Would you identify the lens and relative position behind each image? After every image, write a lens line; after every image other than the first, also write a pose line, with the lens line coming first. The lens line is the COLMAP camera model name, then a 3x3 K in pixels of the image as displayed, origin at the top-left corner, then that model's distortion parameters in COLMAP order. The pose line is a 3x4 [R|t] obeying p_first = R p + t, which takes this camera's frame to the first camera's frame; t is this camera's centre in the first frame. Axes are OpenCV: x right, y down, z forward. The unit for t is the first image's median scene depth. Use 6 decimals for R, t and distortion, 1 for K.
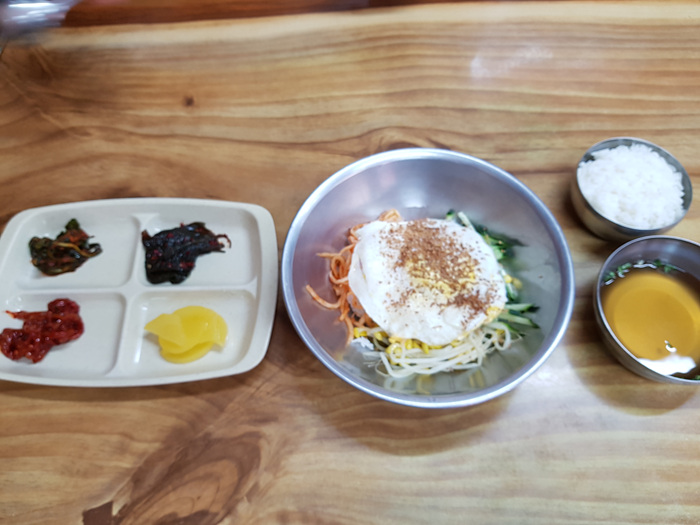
lens RADIAL K [[550.1, 0, 350.0], [0, 550.1, 262.5], [0, 0, 1]] dist [0.051505, -0.107435]
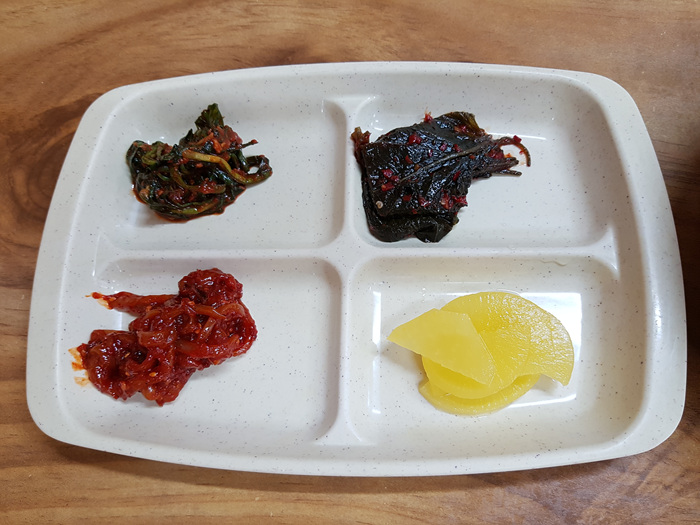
lens RADIAL K [[550.1, 0, 350.0], [0, 550.1, 262.5], [0, 0, 1]] dist [0.051505, -0.107435]
pose [[0.998128, 0.014239, -0.059484, -0.384636], [-0.006713, 0.992152, 0.124856, -0.002276], [0.060795, -0.124223, 0.990390, 0.556750]]
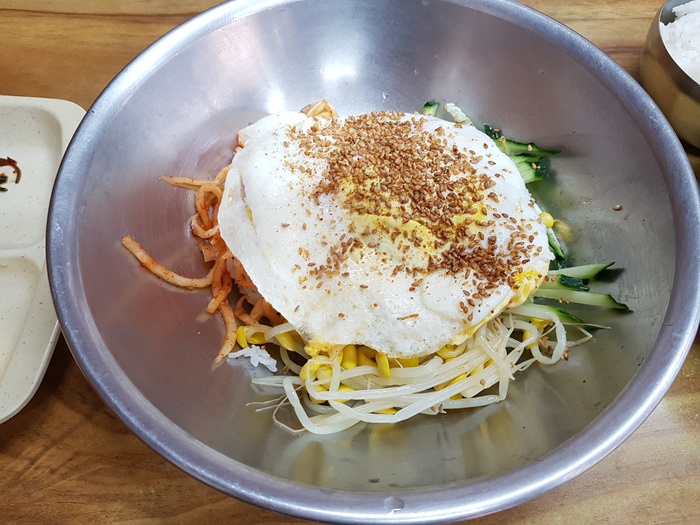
lens RADIAL K [[531.4, 0, 360.9], [0, 531.4, 262.4], [0, 0, 1]] dist [0.047824, -0.085075]
pose [[0.998735, -0.023650, 0.044376, 0.095905], [0.024587, 0.999484, -0.020687, 0.075714], [-0.043864, 0.021751, 0.998801, 0.533434]]
